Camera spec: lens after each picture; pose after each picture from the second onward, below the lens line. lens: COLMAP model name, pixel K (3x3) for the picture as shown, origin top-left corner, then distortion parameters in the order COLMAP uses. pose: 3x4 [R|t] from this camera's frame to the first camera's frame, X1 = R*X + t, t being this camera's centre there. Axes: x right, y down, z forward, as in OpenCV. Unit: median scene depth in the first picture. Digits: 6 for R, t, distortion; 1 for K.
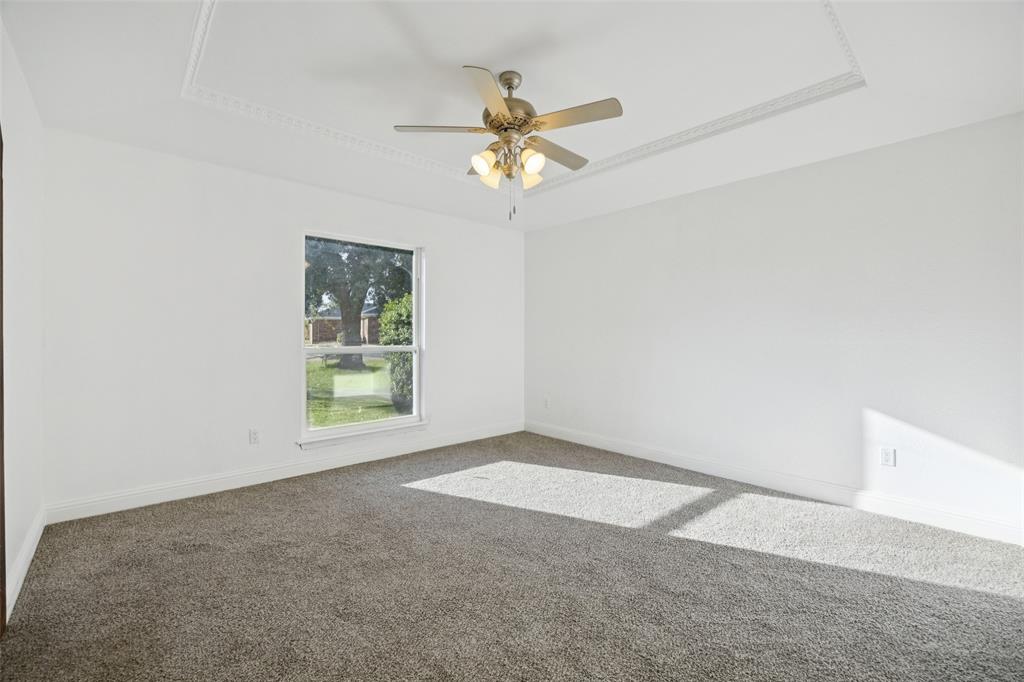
lens RADIAL K [[431.2, 0, 511.2], [0, 431.2, 337.7], [0, 0, 1]] dist [-0.009740, 0.000210]
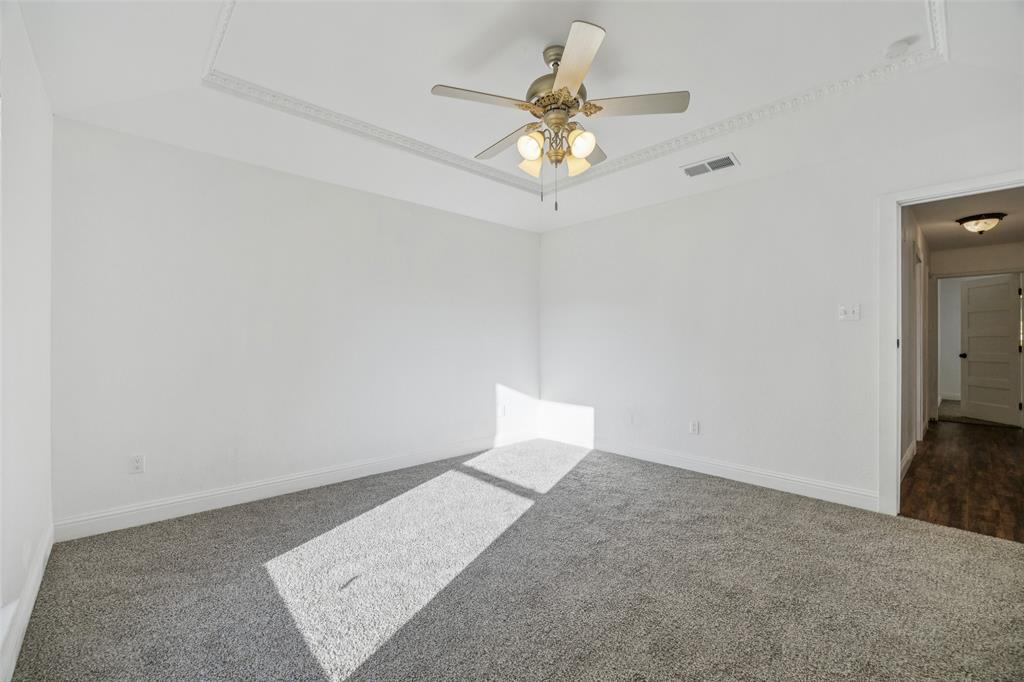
lens RADIAL K [[431.2, 0, 511.2], [0, 431.2, 337.7], [0, 0, 1]] dist [-0.009740, 0.000210]
pose [[-0.004172, -0.004848, 0.999980, -0.791814], [-0.000130, 0.999988, 0.004848, -0.014794], [-0.999991, -0.000110, -0.004172, 0.948723]]
